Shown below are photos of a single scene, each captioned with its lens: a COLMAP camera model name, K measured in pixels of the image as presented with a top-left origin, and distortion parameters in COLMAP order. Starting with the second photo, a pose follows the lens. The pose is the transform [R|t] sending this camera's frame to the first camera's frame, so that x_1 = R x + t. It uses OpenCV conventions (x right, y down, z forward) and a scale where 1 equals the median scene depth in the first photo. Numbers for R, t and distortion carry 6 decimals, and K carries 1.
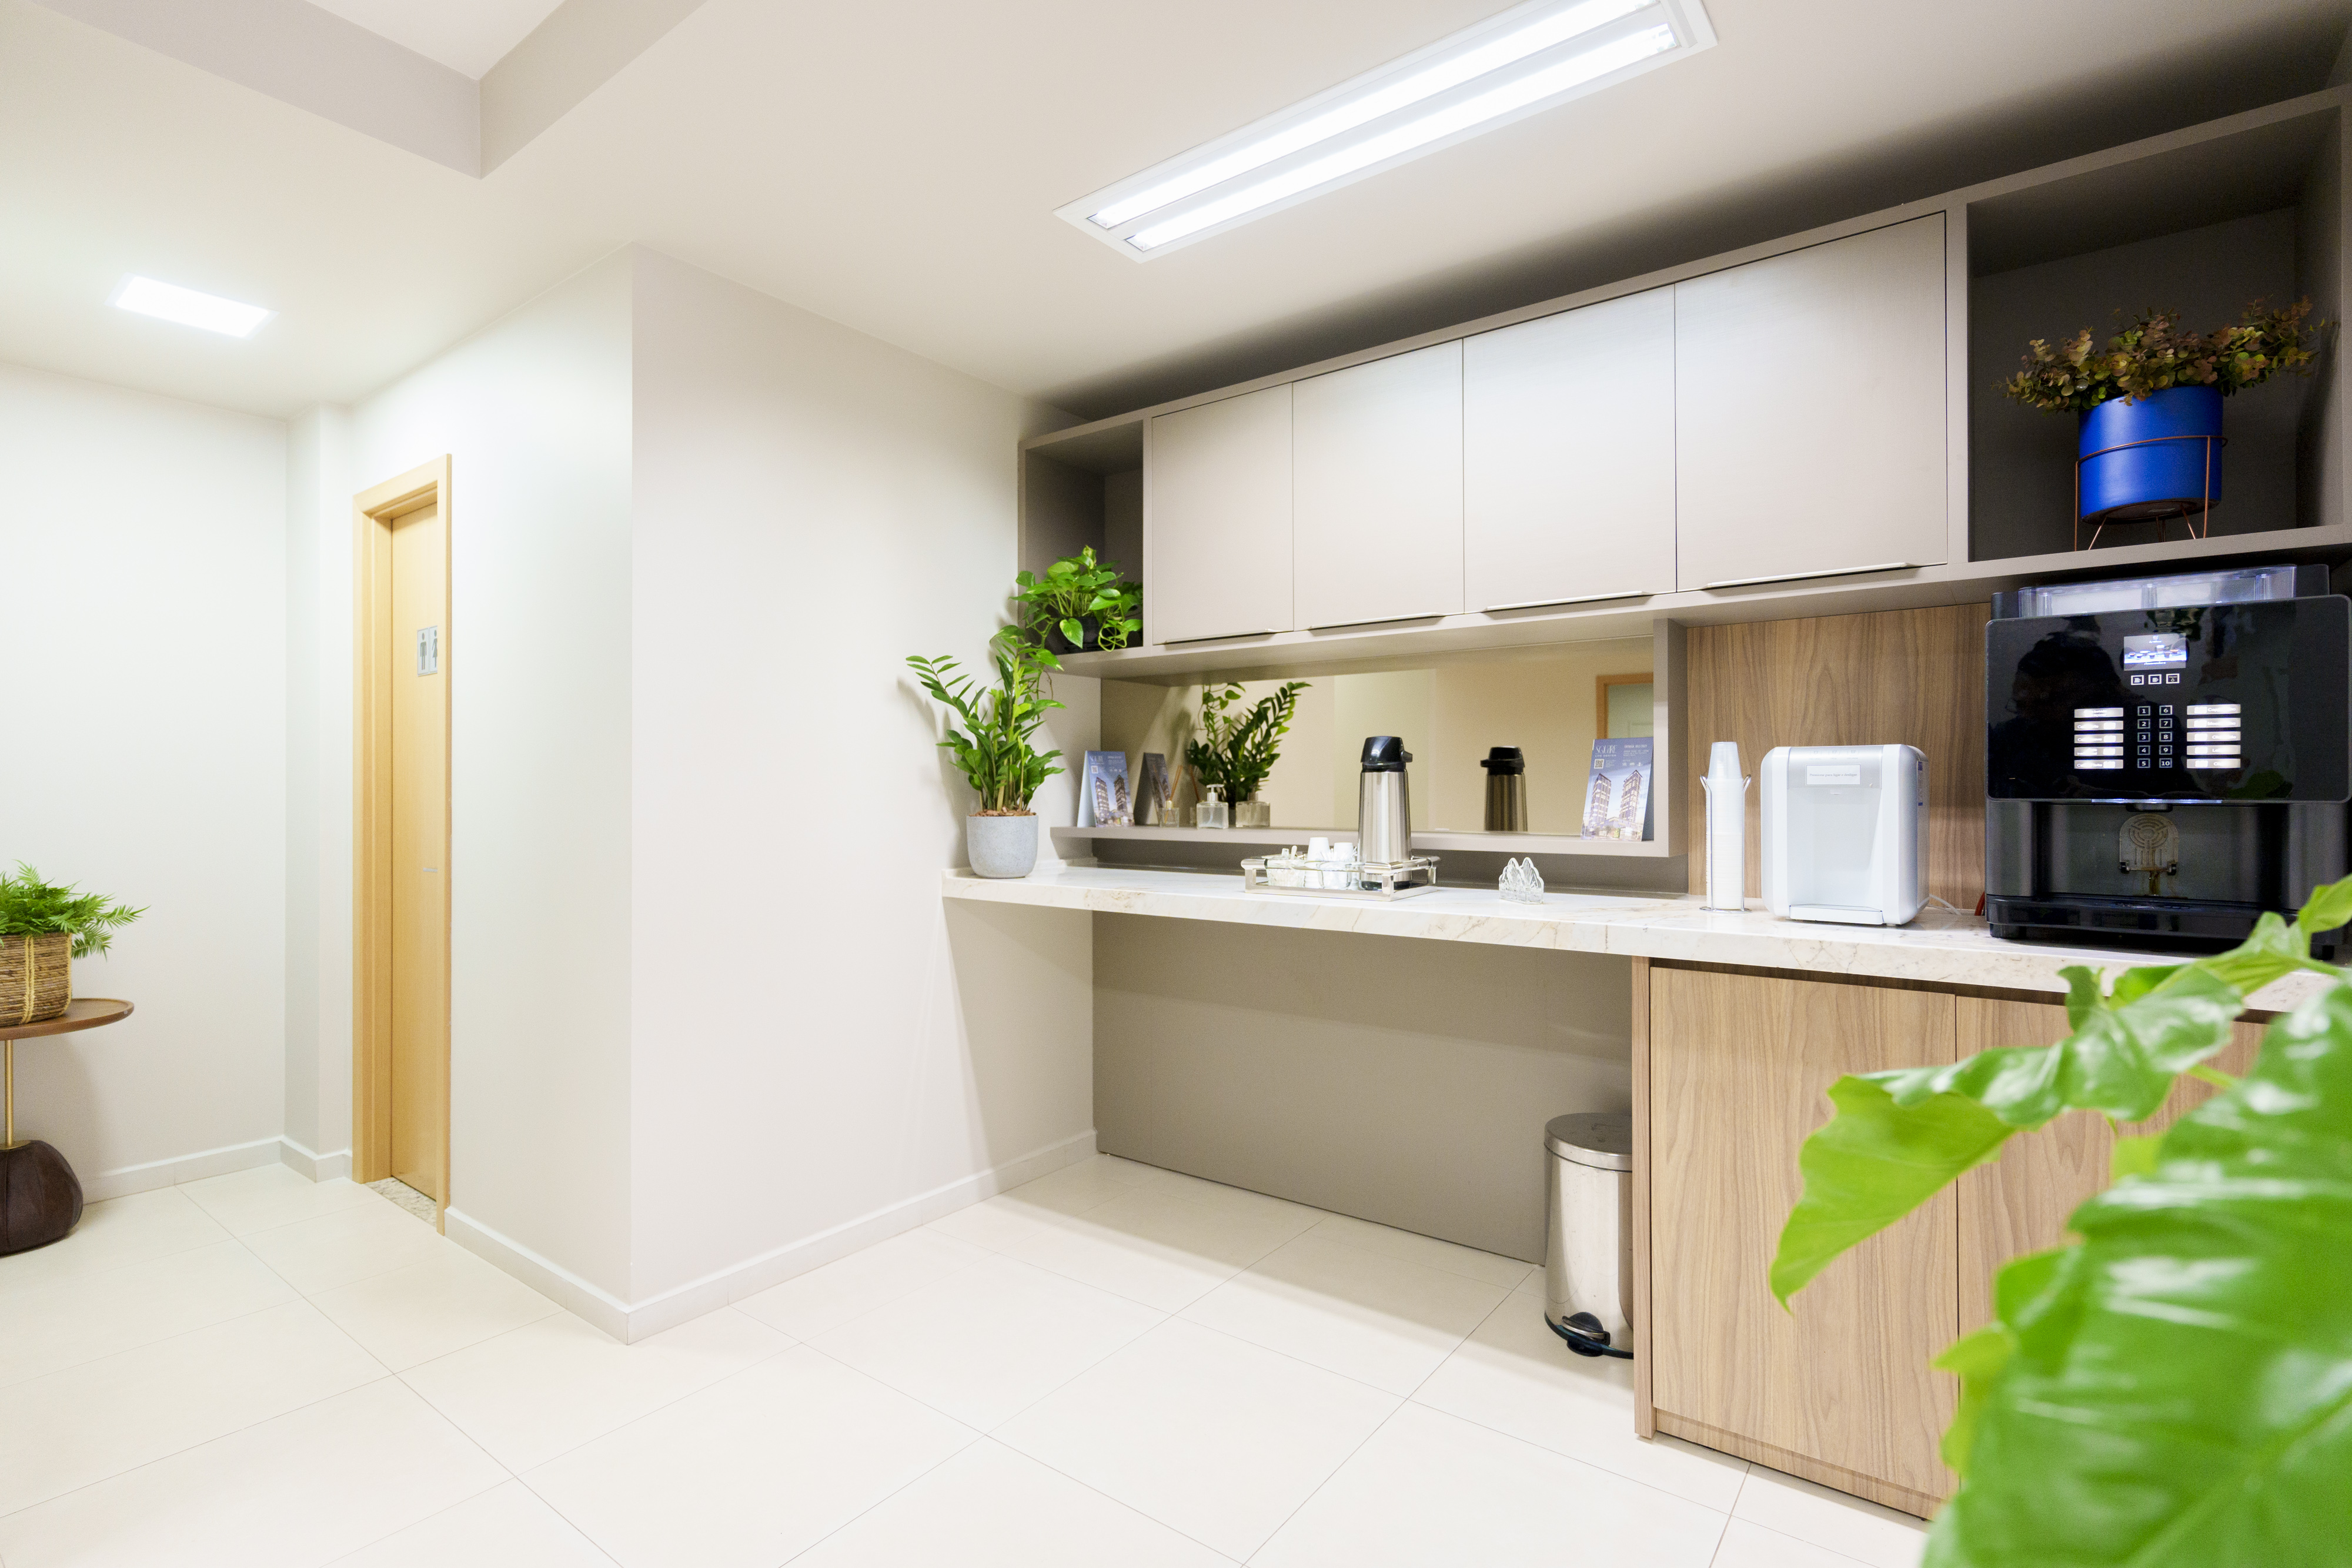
lens RADIAL K [[1100.5, 0, 1179.9], [0, 1100.5, 786.9], [0, 0, 1]] dist [0.001403, 0.000134]
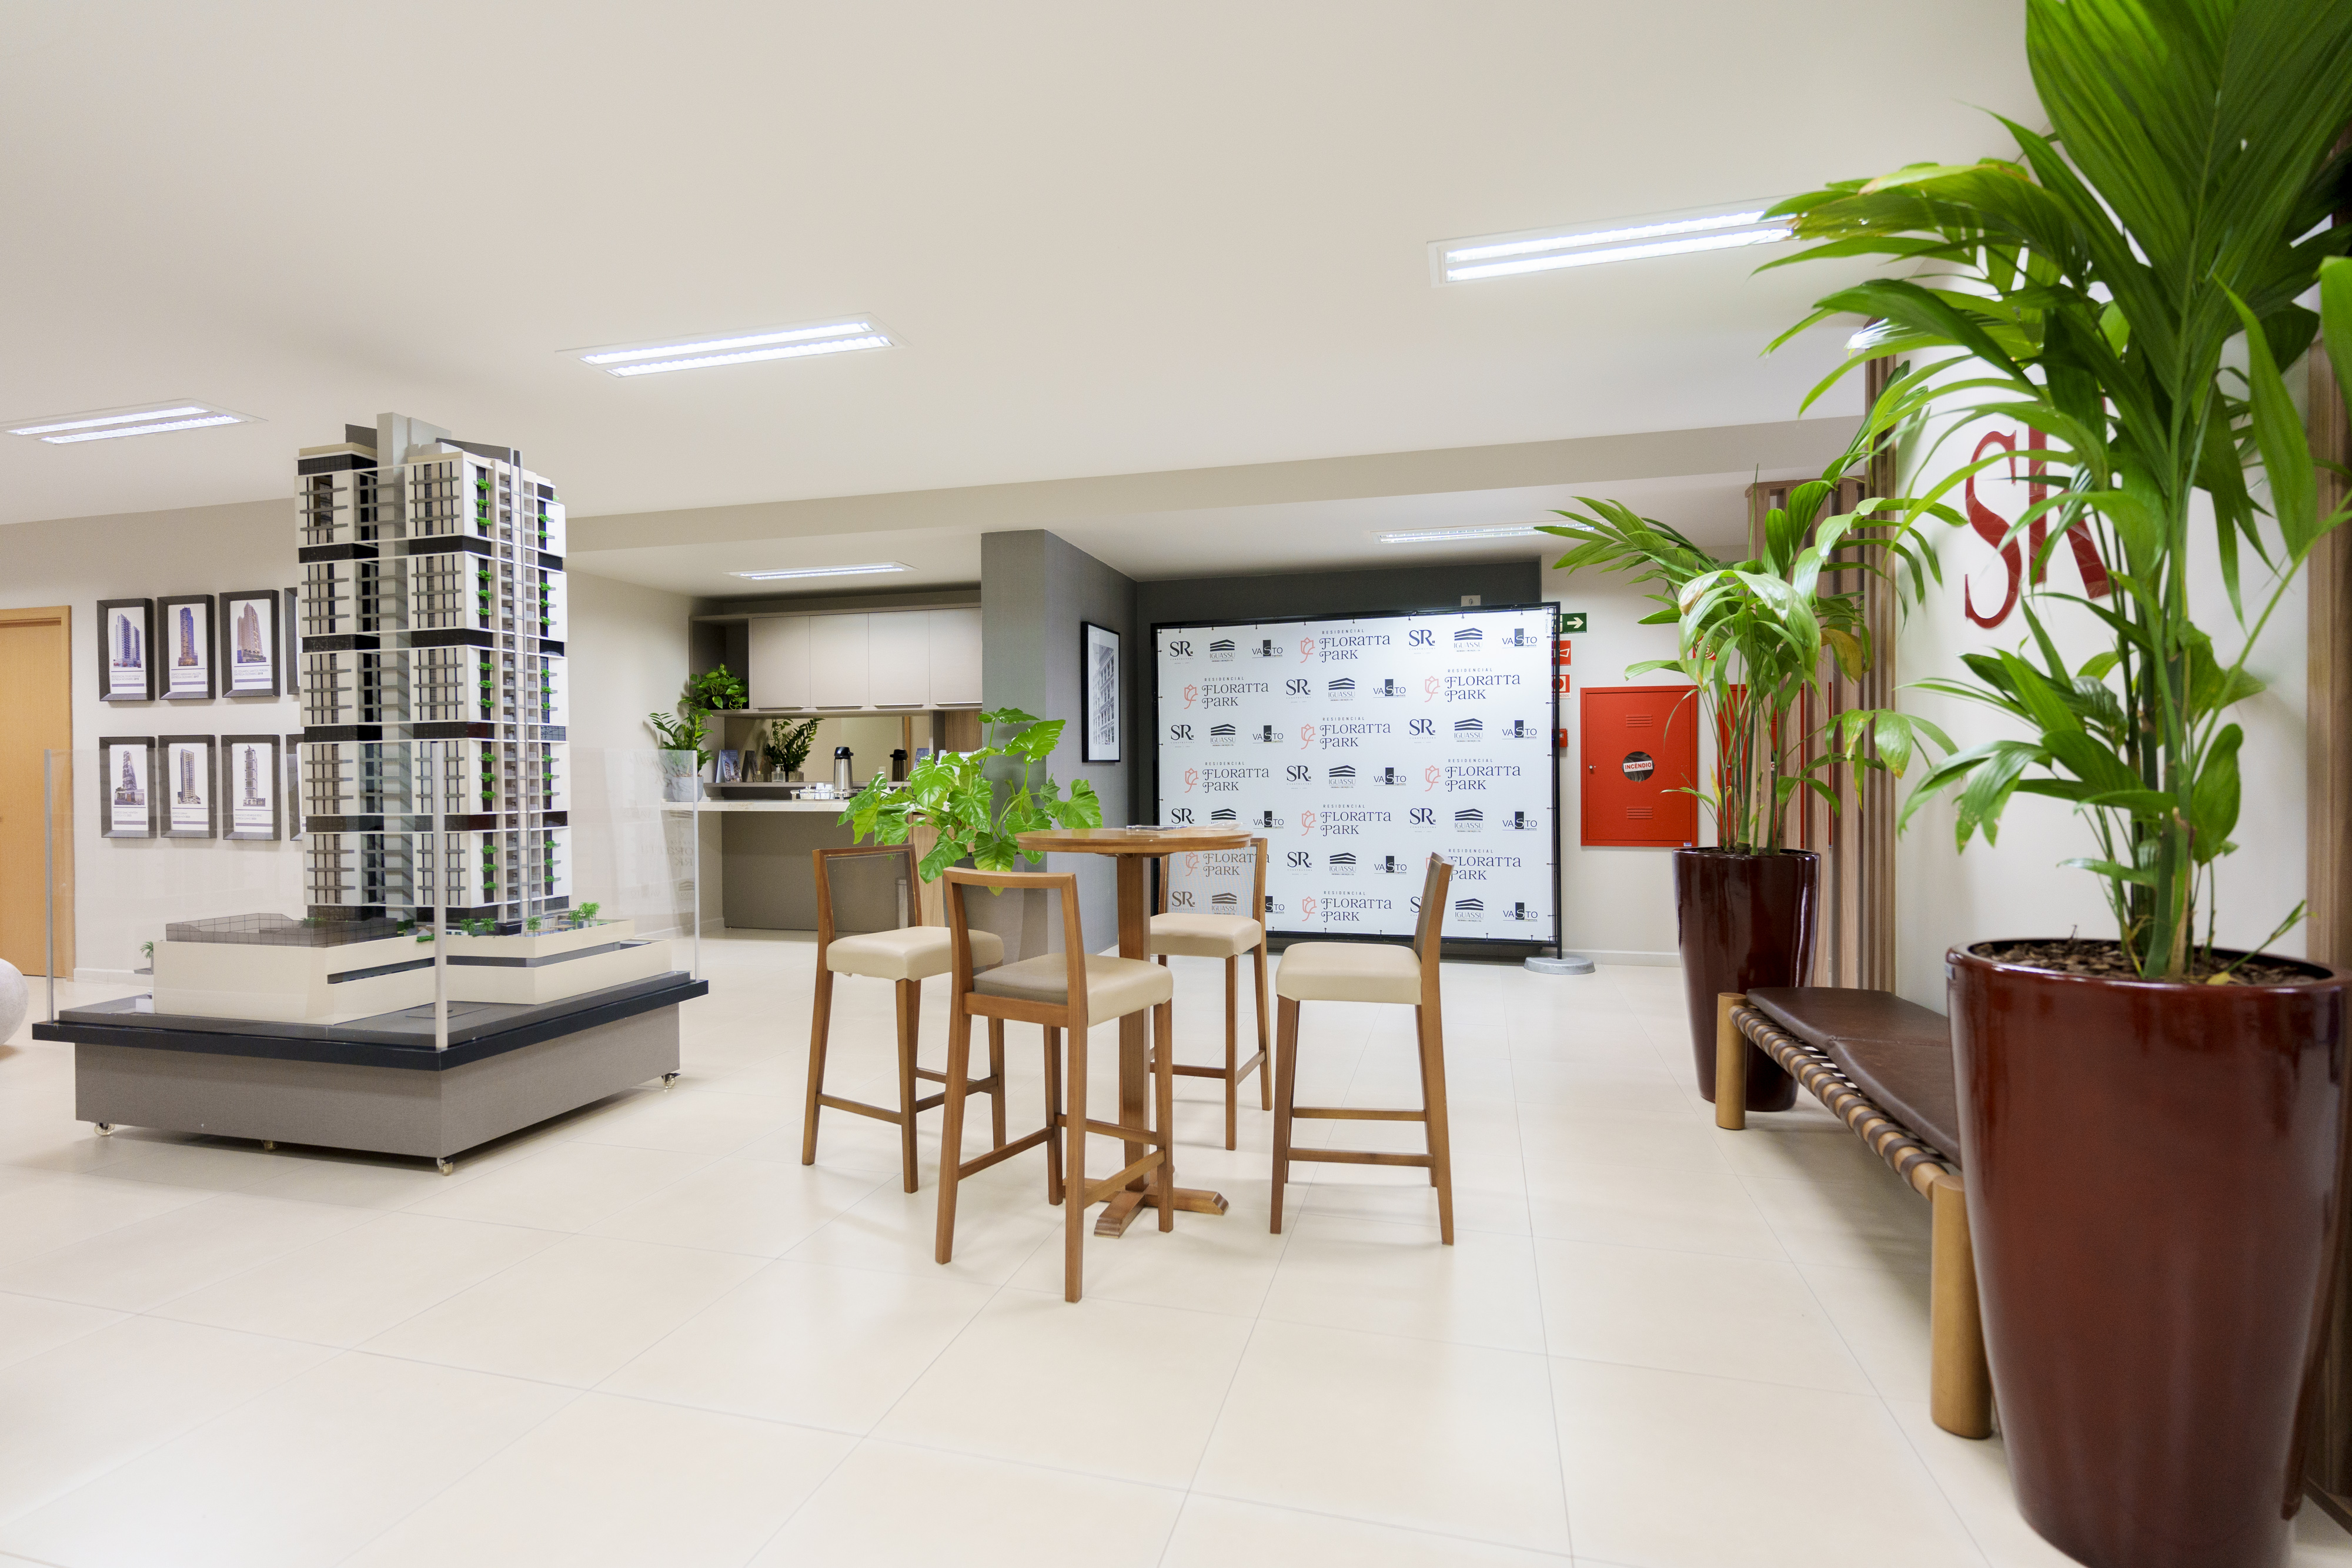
lens RADIAL K [[1100.5, 0, 1179.9], [0, 1100.5, 786.9], [0, 0, 1]] dist [0.001403, 0.000134]
pose [[0.924452, -0.006872, 0.381236, -0.079810], [0.001636, 0.999900, 0.014057, 0.016153], [-0.381295, -0.012371, 0.924371, -1.627951]]
